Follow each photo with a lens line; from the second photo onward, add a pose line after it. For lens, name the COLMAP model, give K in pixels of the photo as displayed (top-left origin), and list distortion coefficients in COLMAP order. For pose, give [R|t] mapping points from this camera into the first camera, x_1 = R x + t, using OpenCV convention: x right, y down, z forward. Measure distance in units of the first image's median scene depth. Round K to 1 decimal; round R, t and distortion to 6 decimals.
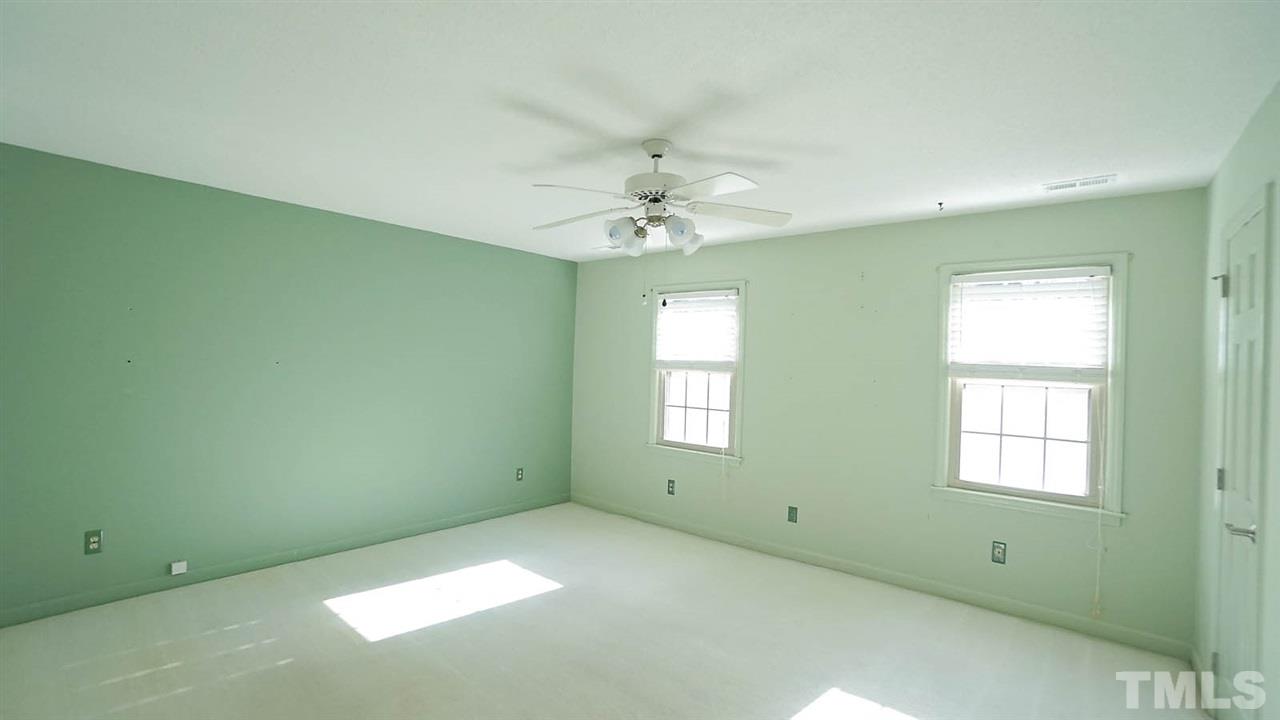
lens RADIAL K [[573.2, 0, 632.9], [0, 573.2, 363.8], [0, 0, 1]] dist [-0.058172, 0.020796]
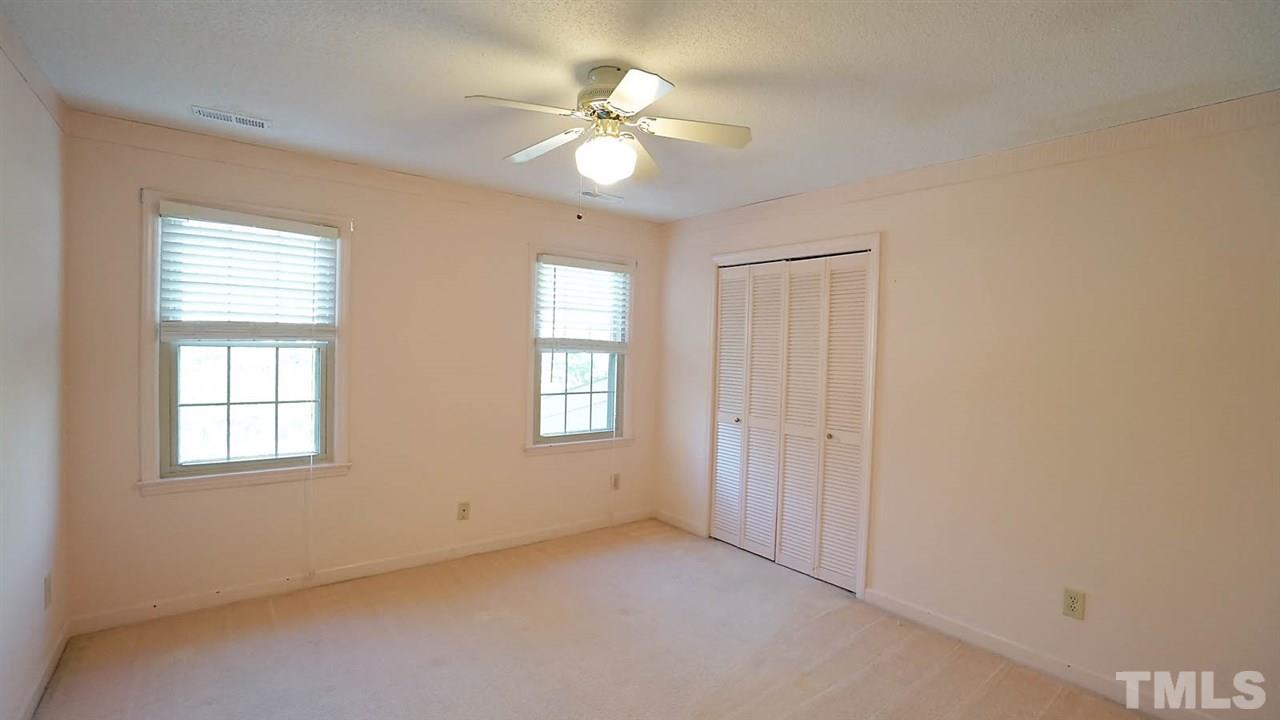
lens RADIAL K [[593.8, 0, 727.8], [0, 593.8, 363.0], [0, 0, 1]] dist [-0.000622, -0.000185]
pose [[0.140127, -0.053903, 0.988665, -0.553165], [-0.020957, 0.998132, 0.057389, -0.019553], [-0.989912, -0.028761, 0.138735, 0.457121]]
